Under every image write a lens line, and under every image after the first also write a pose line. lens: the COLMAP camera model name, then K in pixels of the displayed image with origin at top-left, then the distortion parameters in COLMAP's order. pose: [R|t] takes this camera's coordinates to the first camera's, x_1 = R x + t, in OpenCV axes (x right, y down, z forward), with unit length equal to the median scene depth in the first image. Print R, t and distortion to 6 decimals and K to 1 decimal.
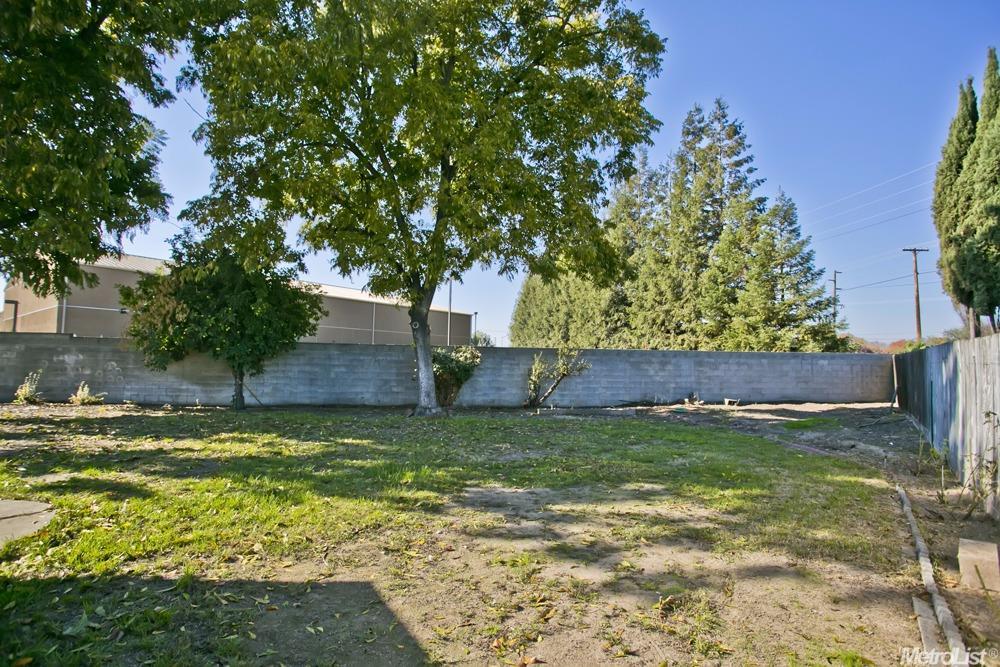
lens RADIAL K [[486.4, 0, 492.6], [0, 486.4, 331.3], [0, 0, 1]] dist [-0.077667, 0.038357]
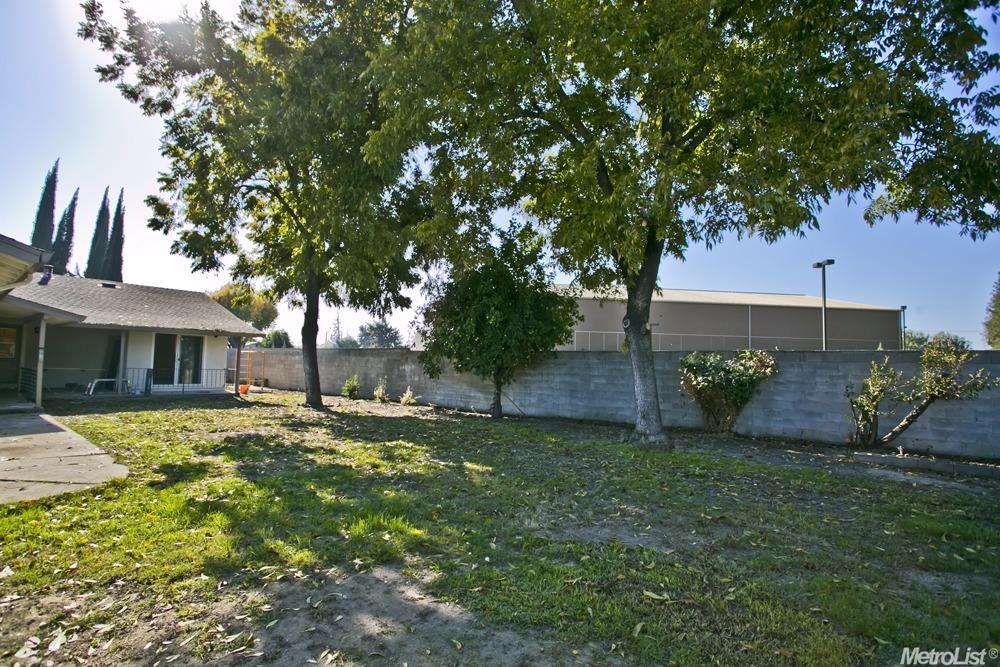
lens RADIAL K [[486.4, 0, 492.6], [0, 486.4, 331.3], [0, 0, 1]] dist [-0.077667, 0.038357]
pose [[0.684088, -0.051615, -0.727571, 0.199002], [0.035089, 0.998667, -0.037855, 0.016099], [0.728555, 0.000366, 0.684987, 0.255466]]
